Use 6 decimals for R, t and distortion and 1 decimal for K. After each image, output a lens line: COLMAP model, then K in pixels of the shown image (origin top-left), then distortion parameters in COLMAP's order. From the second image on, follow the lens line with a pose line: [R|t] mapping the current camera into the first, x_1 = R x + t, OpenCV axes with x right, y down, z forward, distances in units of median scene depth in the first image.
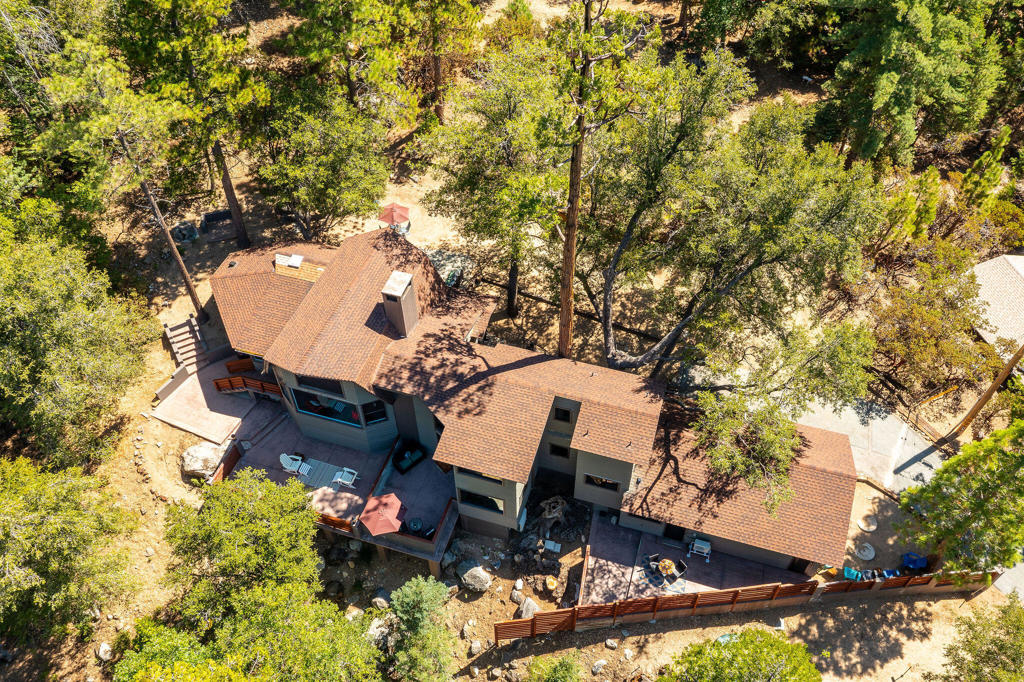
lens RADIAL K [[801.9, 0, 512.0], [0, 801.9, 341.0], [0, 0, 1]] dist [-0.067385, 0.087360]
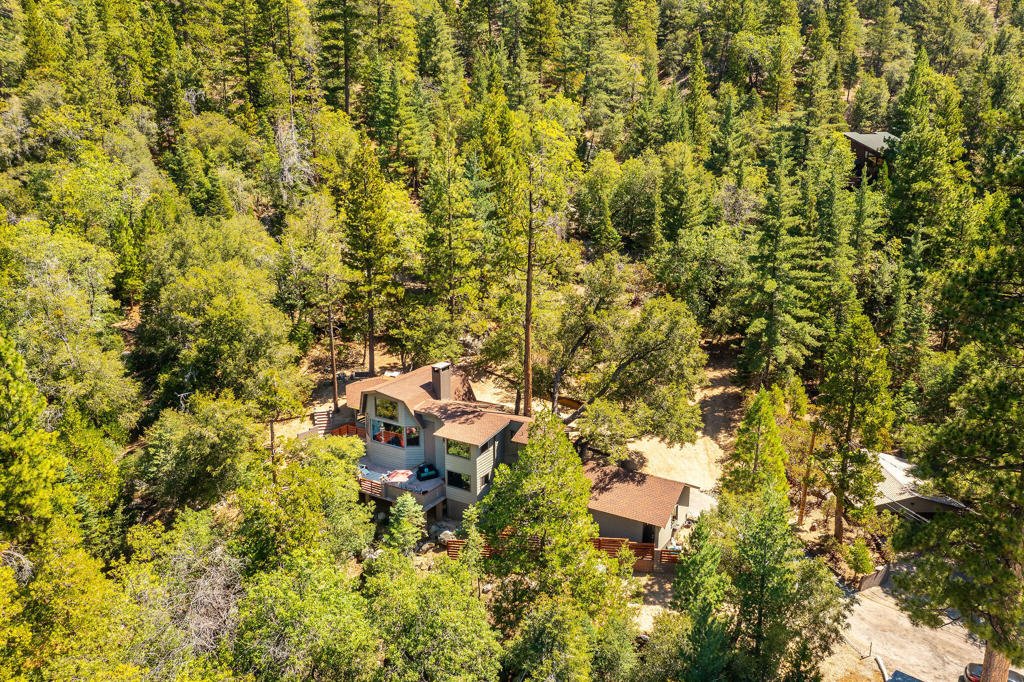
lens RADIAL K [[801.9, 0, 512.0], [0, 801.9, 341.0], [0, 0, 1]] dist [-0.067385, 0.087360]
pose [[0.969717, 0.080854, -0.230460, 0.424571], [-0.195861, 0.821160, -0.536036, 0.827881], [0.145904, 0.564941, 0.812129, -0.483253]]
